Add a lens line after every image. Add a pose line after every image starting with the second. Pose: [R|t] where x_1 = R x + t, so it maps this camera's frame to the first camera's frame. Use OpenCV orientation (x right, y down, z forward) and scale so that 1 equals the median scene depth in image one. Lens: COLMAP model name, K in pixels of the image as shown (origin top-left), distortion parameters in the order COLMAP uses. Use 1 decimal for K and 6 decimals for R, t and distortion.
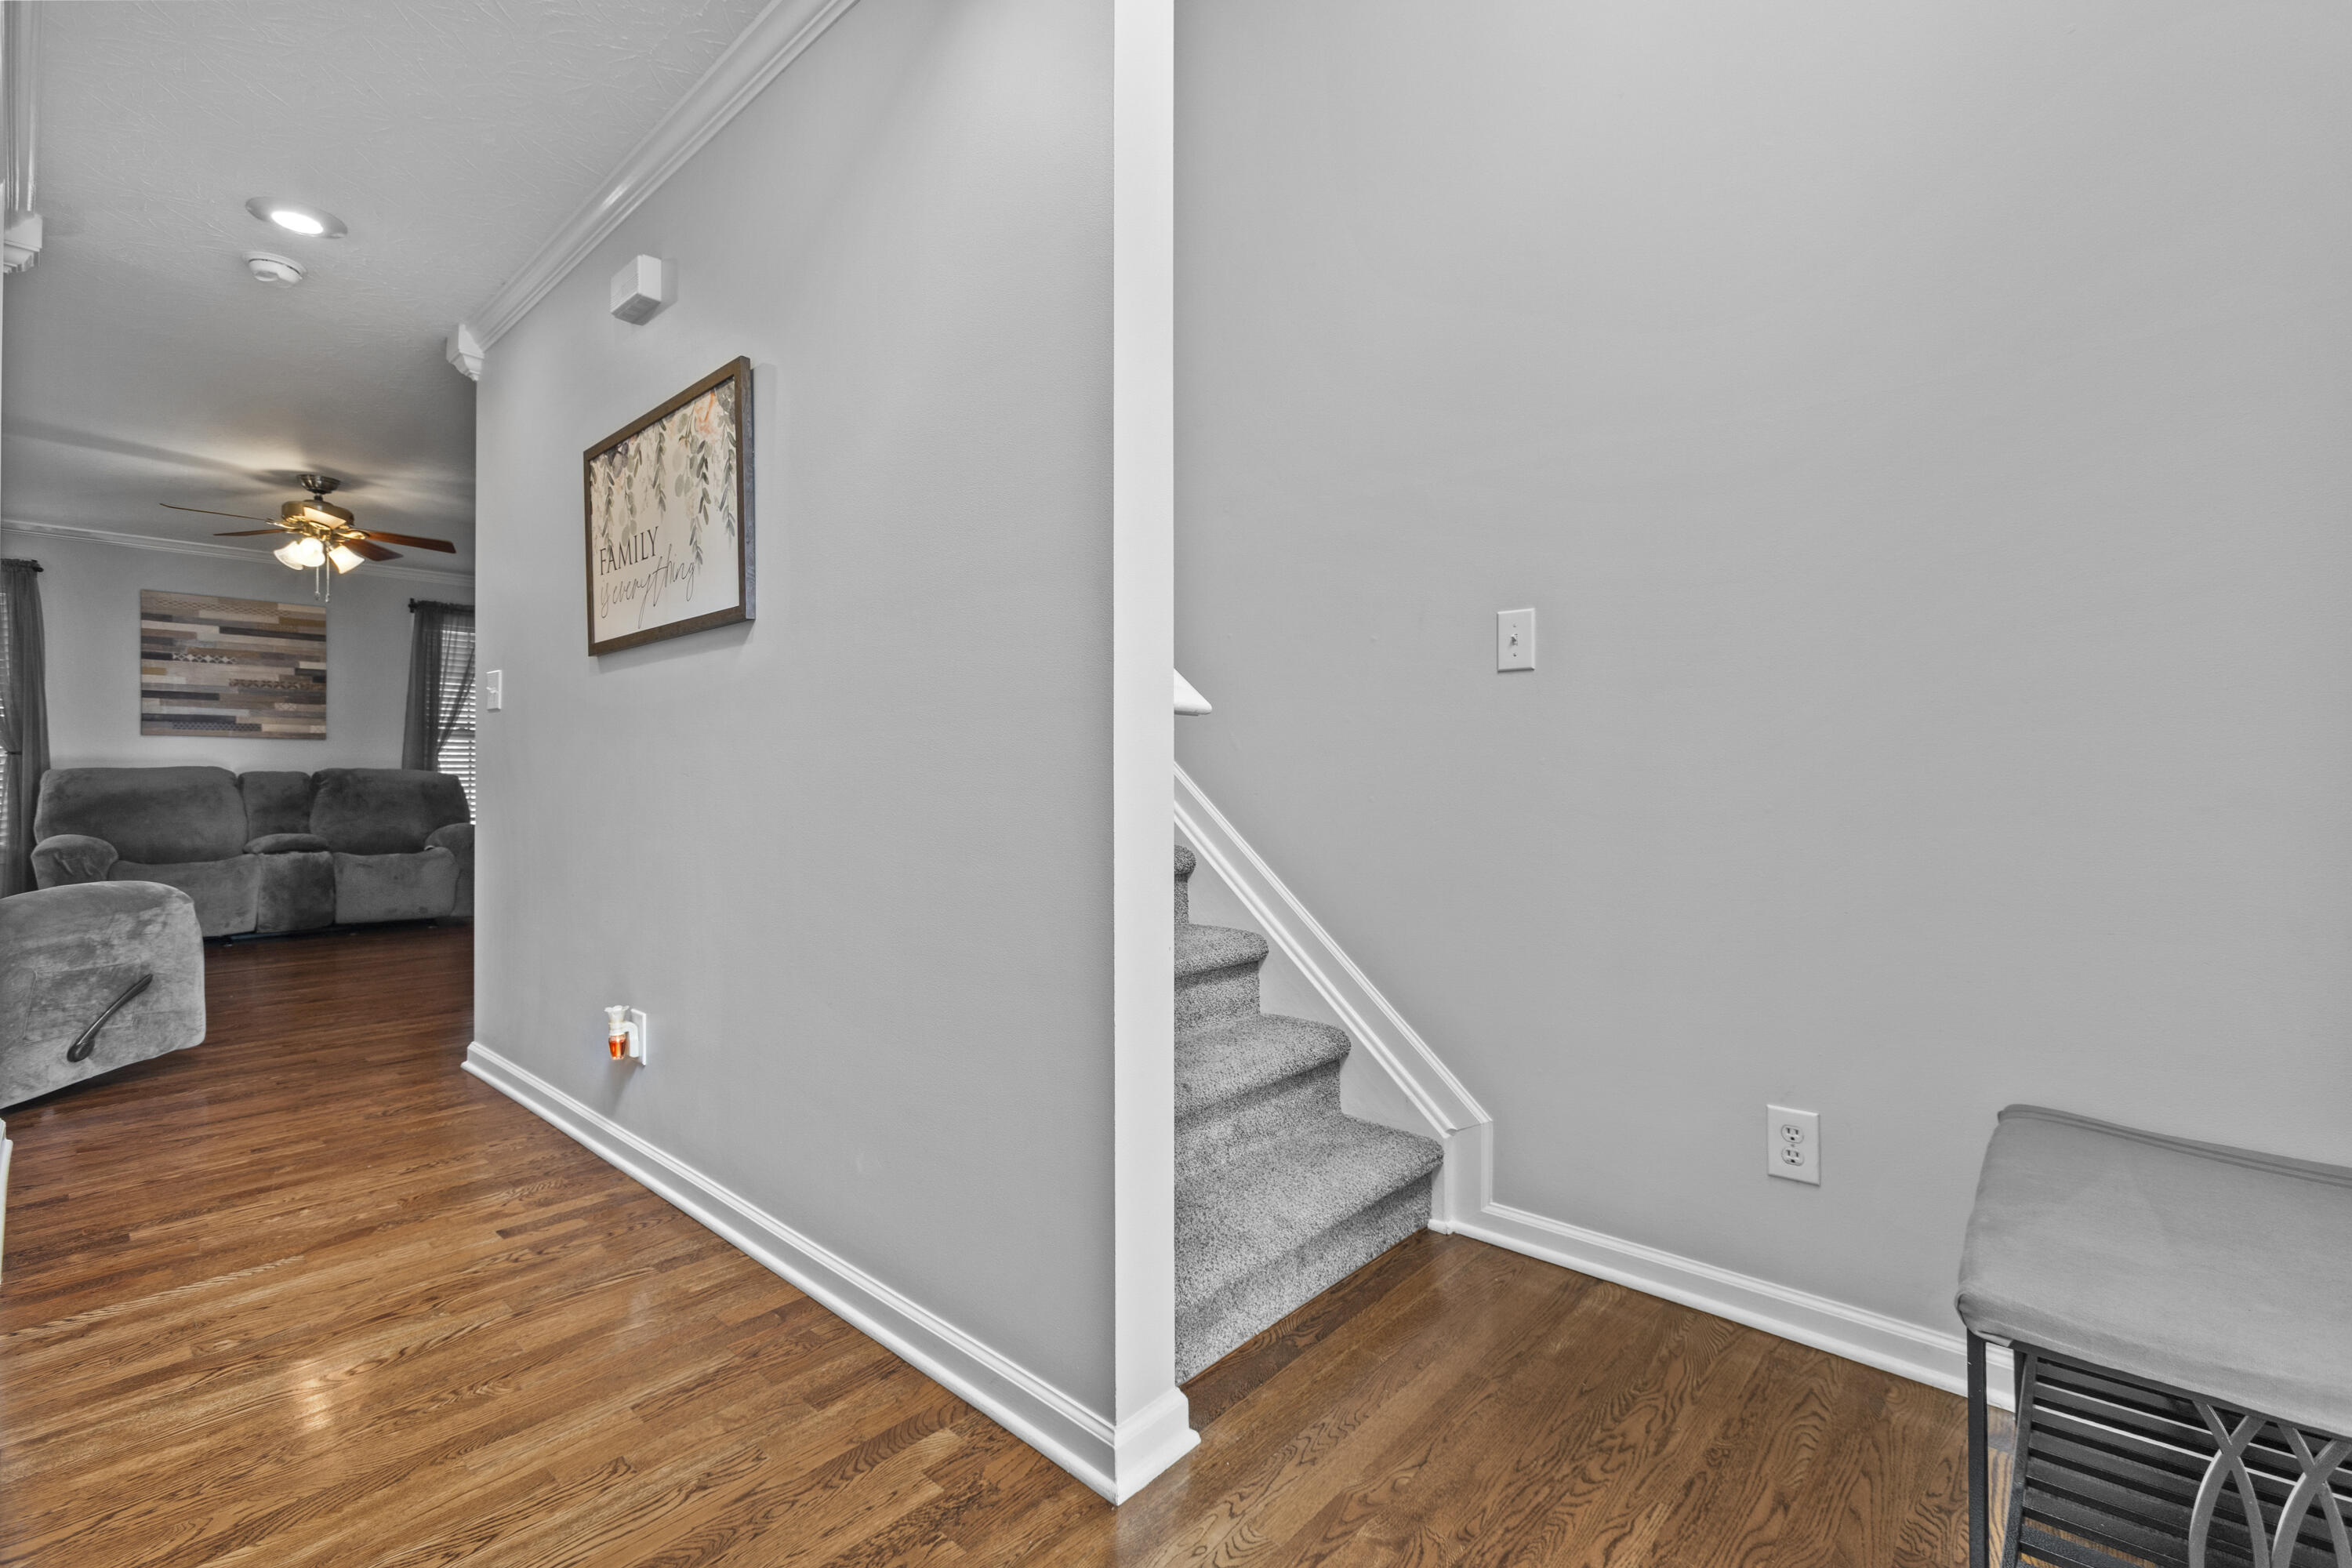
lens RADIAL K [[1077.3, 0, 1187.0], [0, 1077.3, 780.4], [0, 0, 1]] dist [-0.015103, 0.011120]
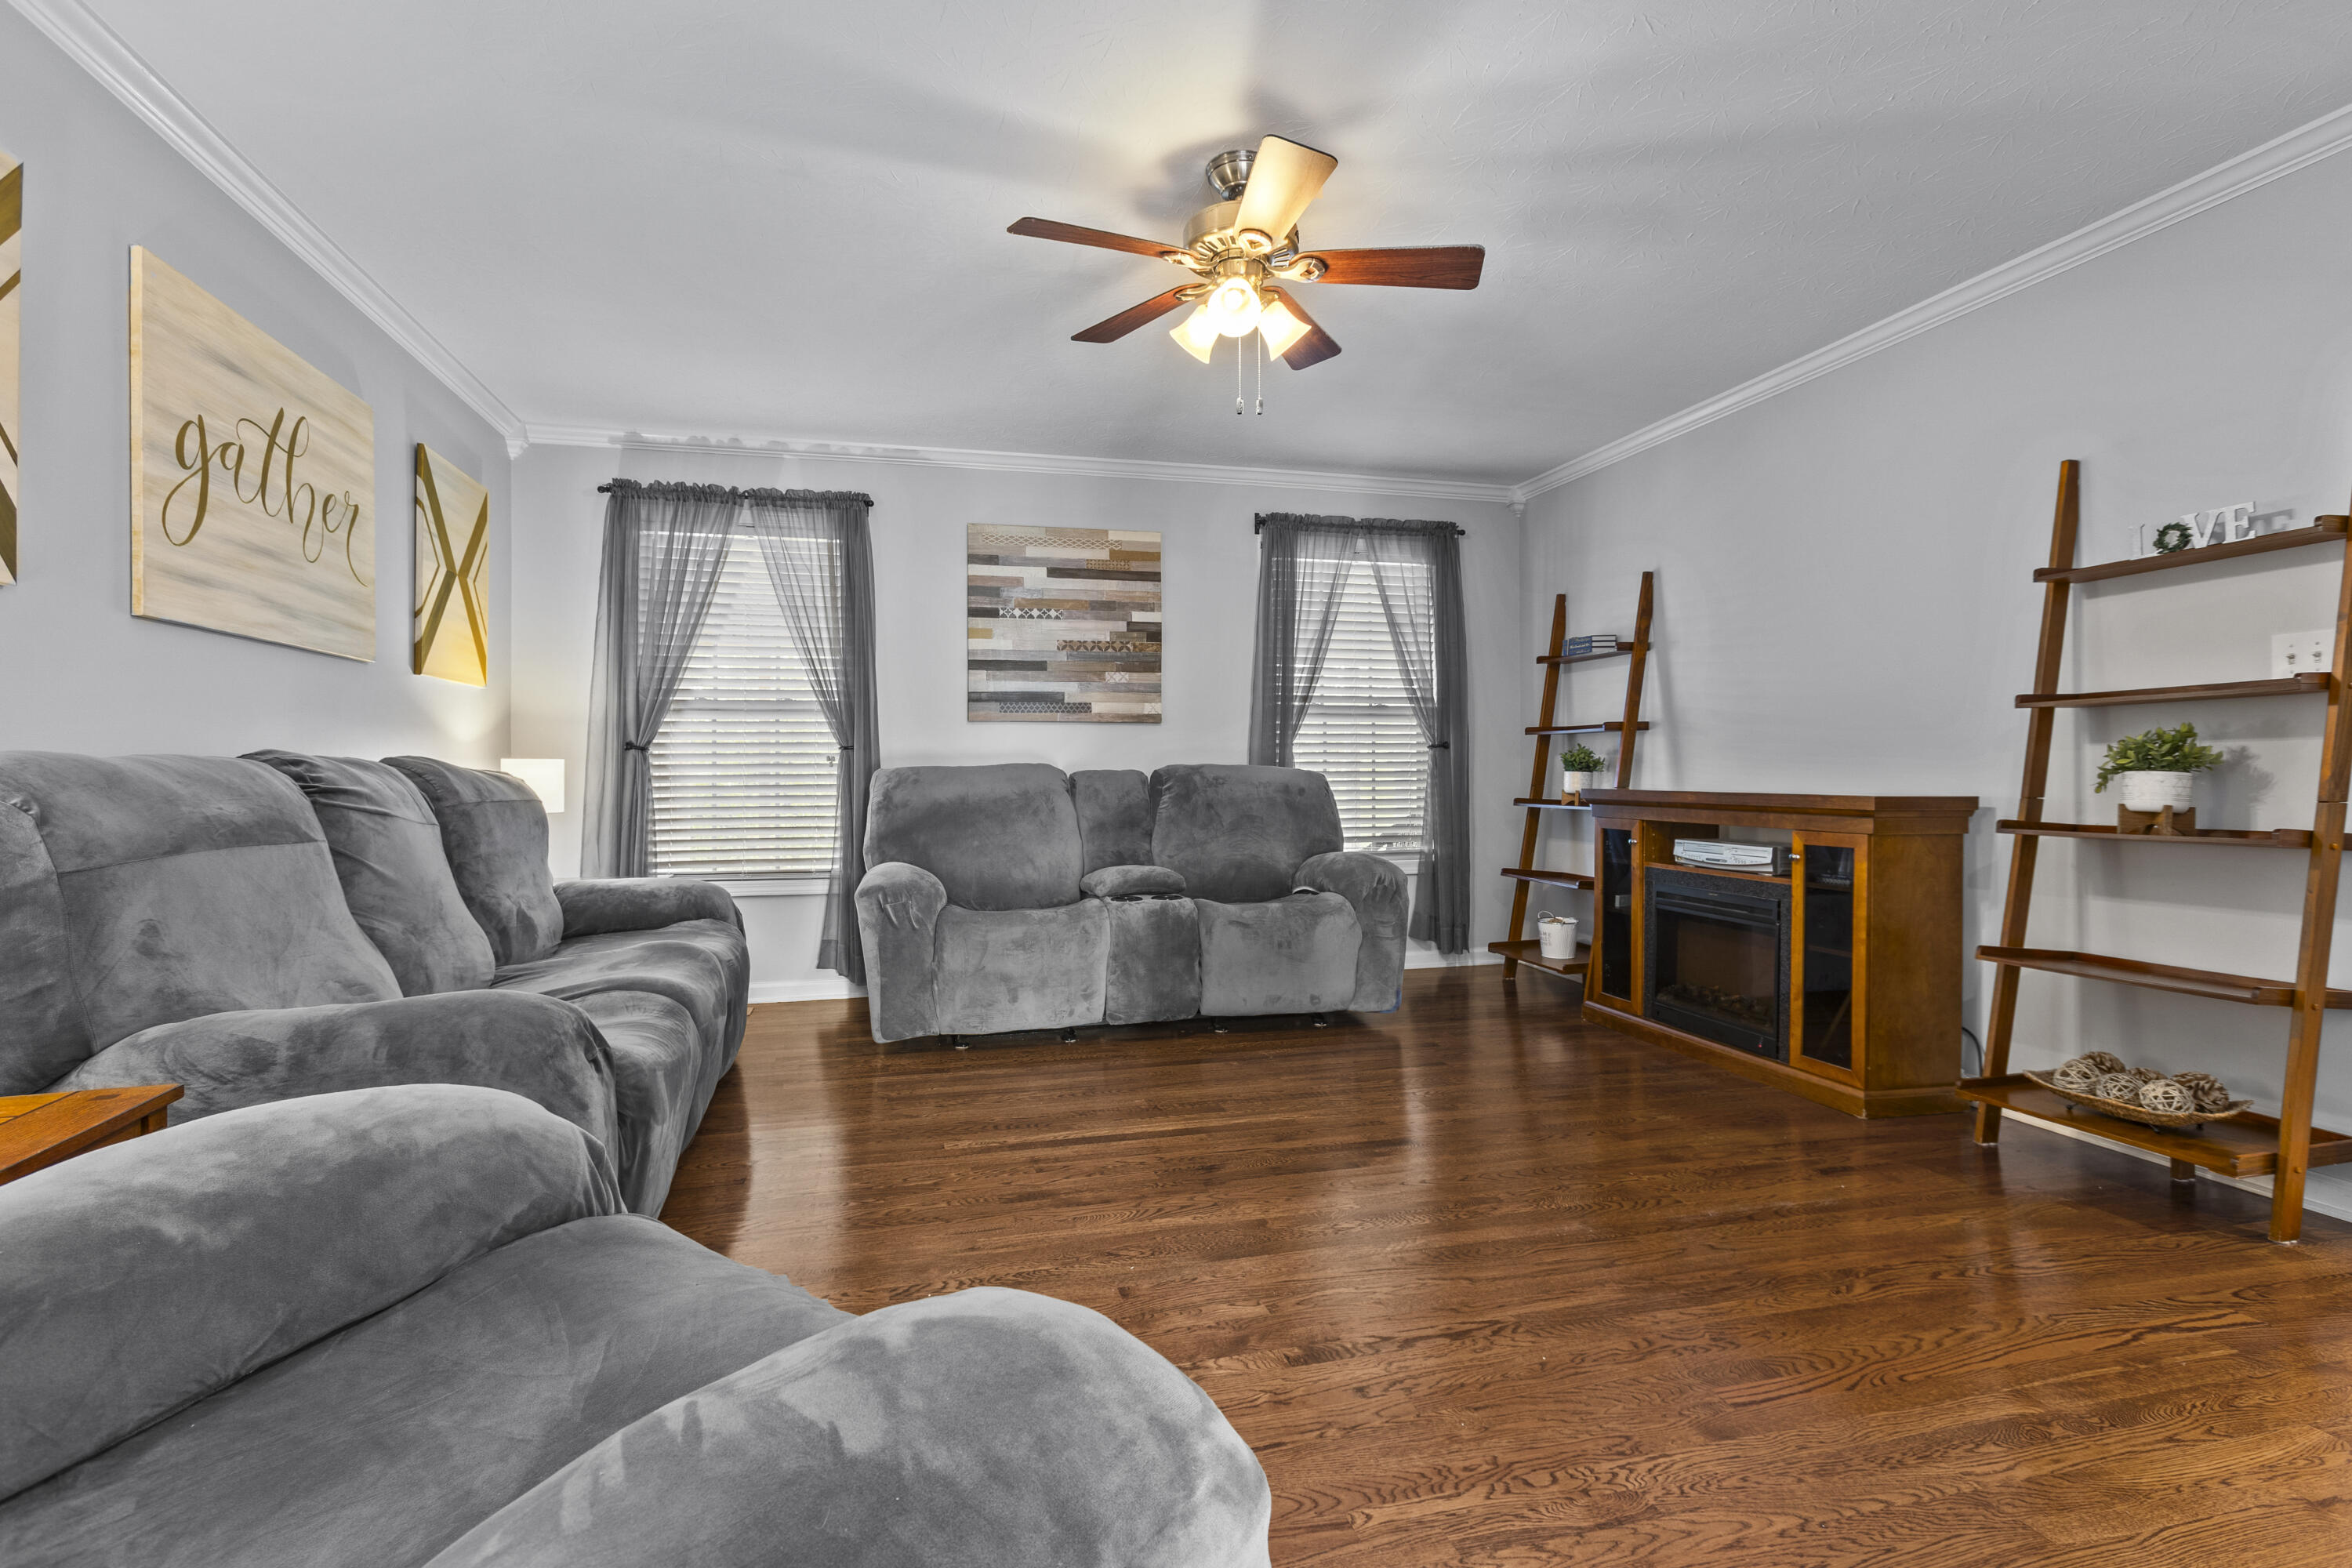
lens RADIAL K [[1077.3, 0, 1190.1], [0, 1077.3, 787.4], [0, 0, 1]] dist [-0.015103, 0.011120]
pose [[0.845332, 0.000576, -0.534241, -0.439554], [0.005160, 0.999944, 0.009244, -0.003169], [0.534216, -0.010571, 0.845282, 0.444149]]
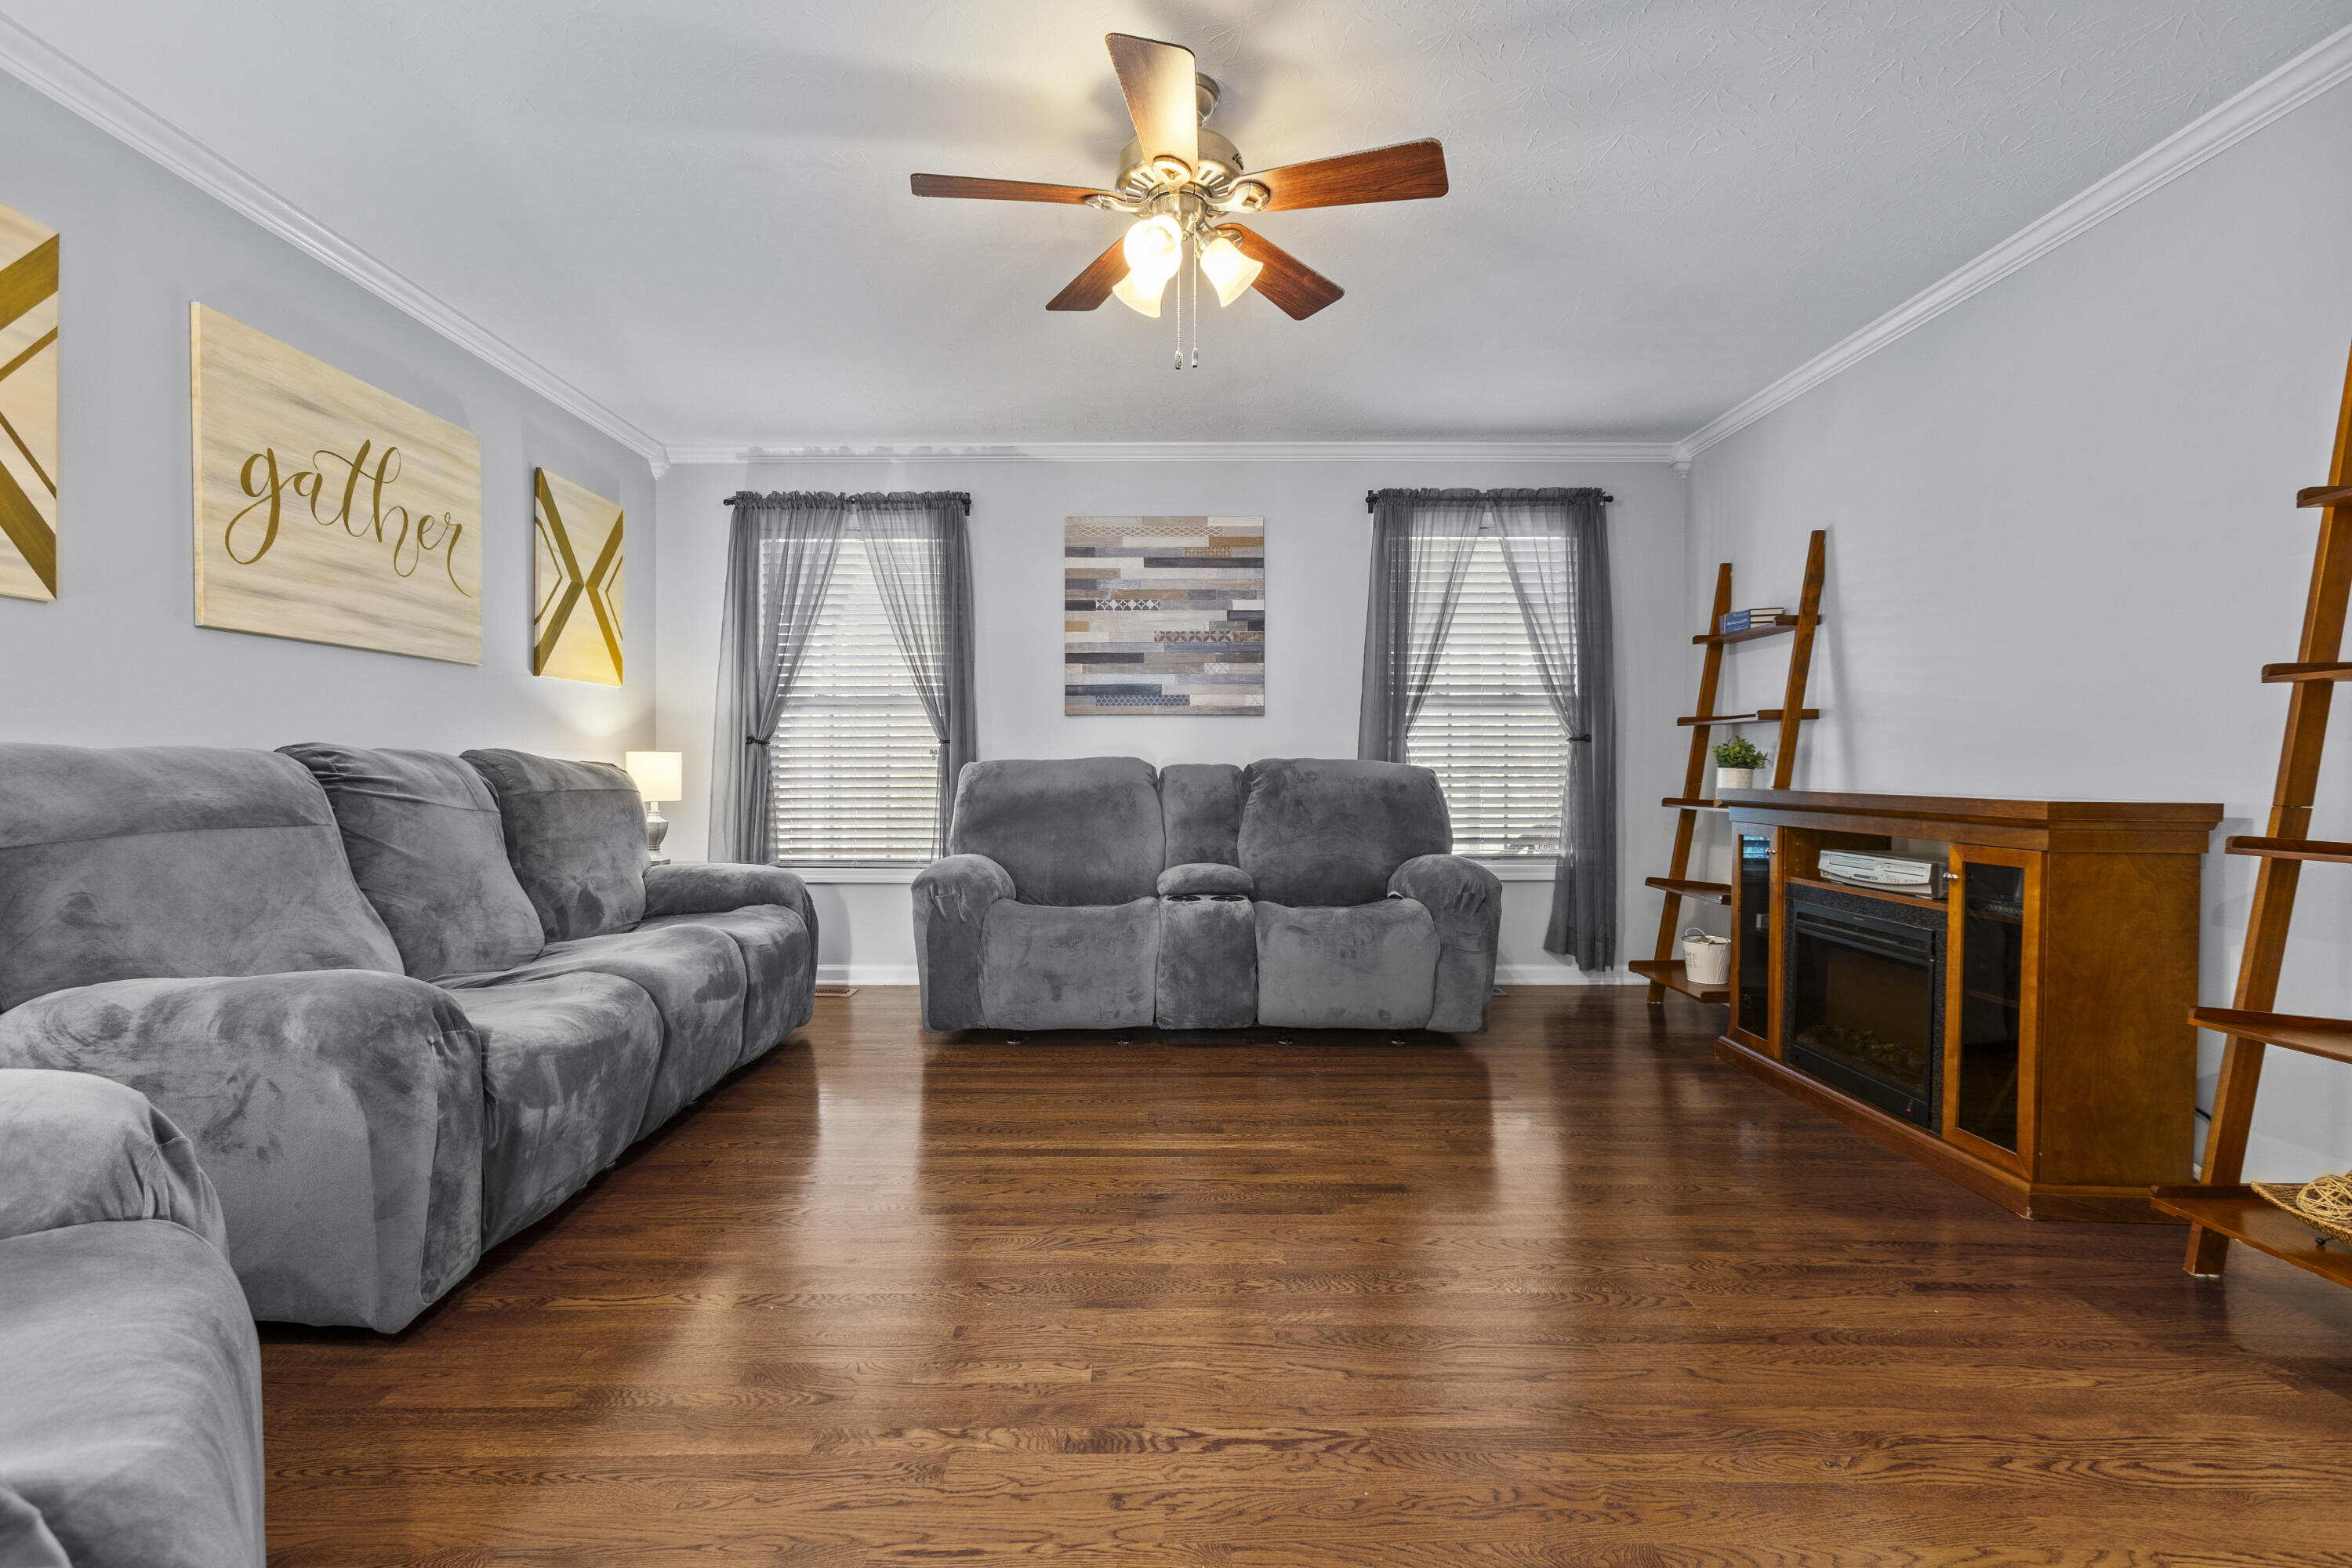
lens RADIAL K [[1077.3, 0, 1190.0], [0, 1077.3, 765.2], [0, 0, 1]] dist [-0.015103, 0.011120]
pose [[0.692994, -0.006057, -0.720918, -0.377874], [-0.000140, 0.999964, -0.008536, -0.002146], [0.720943, 0.006016, 0.692968, 0.537652]]
